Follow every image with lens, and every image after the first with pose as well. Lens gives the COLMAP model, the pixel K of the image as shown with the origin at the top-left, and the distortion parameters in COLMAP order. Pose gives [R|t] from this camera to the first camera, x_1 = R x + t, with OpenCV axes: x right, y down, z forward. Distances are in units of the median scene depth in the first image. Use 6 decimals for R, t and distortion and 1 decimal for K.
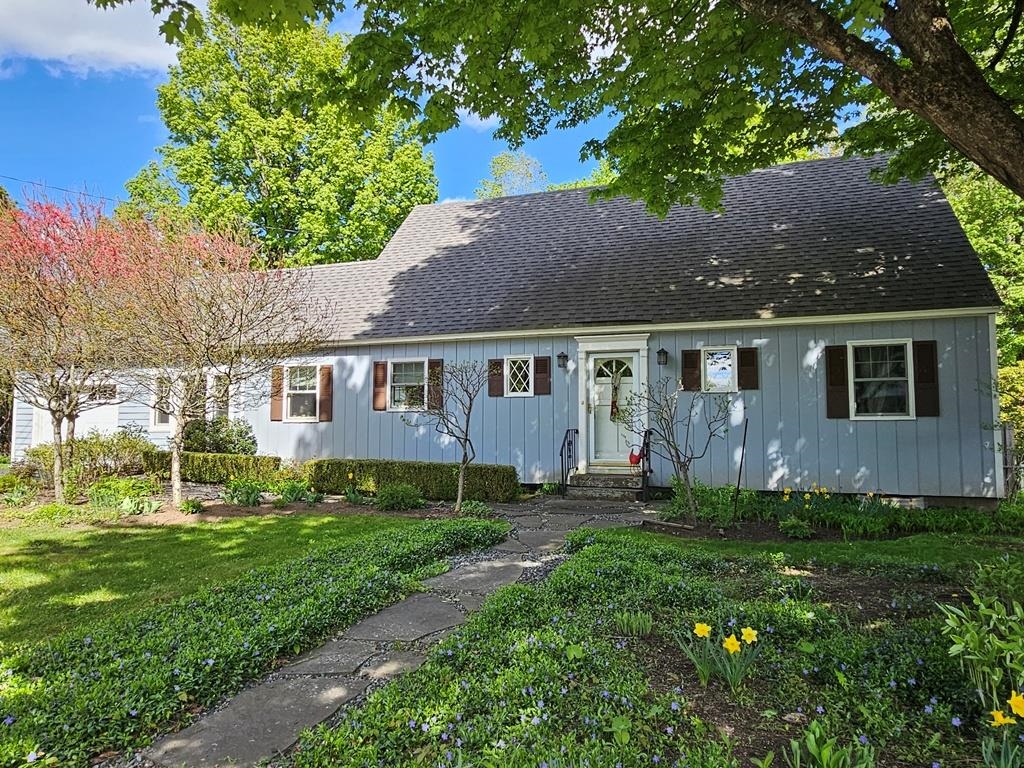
lens RADIAL K [[645.7, 0, 512.0], [0, 645.7, 384.0], [0, 0, 1]] dist [-0.002845, 0.000844]
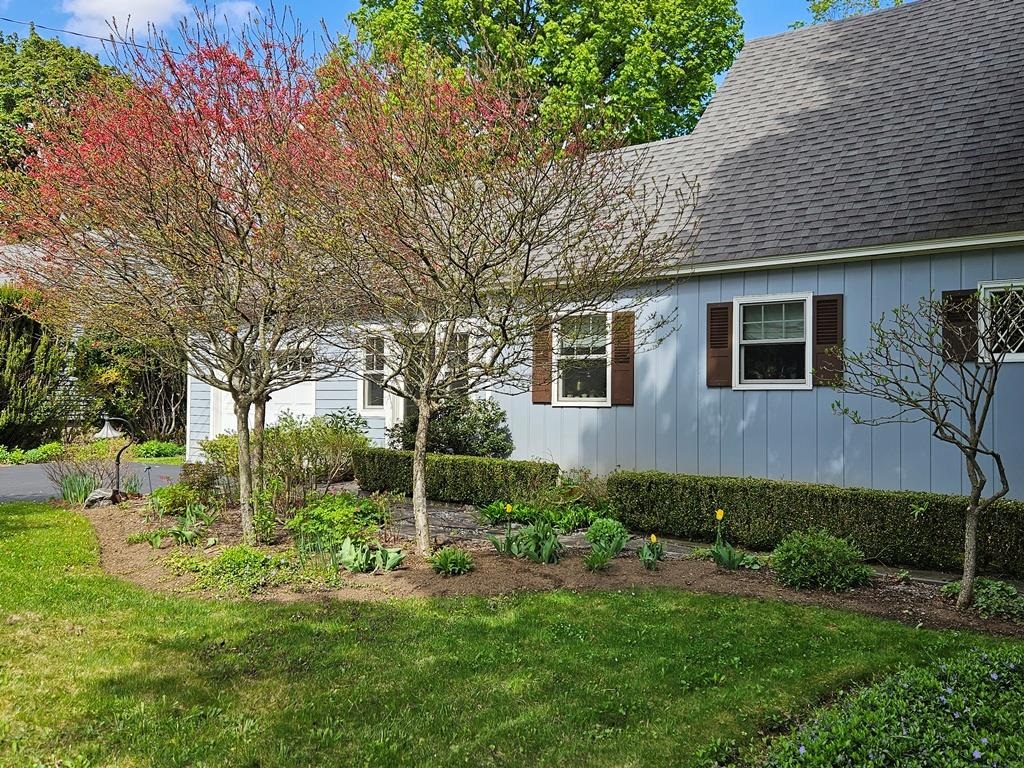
lens RADIAL K [[890.8, 0, 512.0], [0, 890.8, 384.0], [0, 0, 1]] dist [0.045568, -0.006797]
pose [[0.950799, 0.000262, -0.309807, -0.137490], [0.013297, 0.999044, 0.041655, 0.001615], [0.309522, -0.043725, 0.949886, 0.189376]]
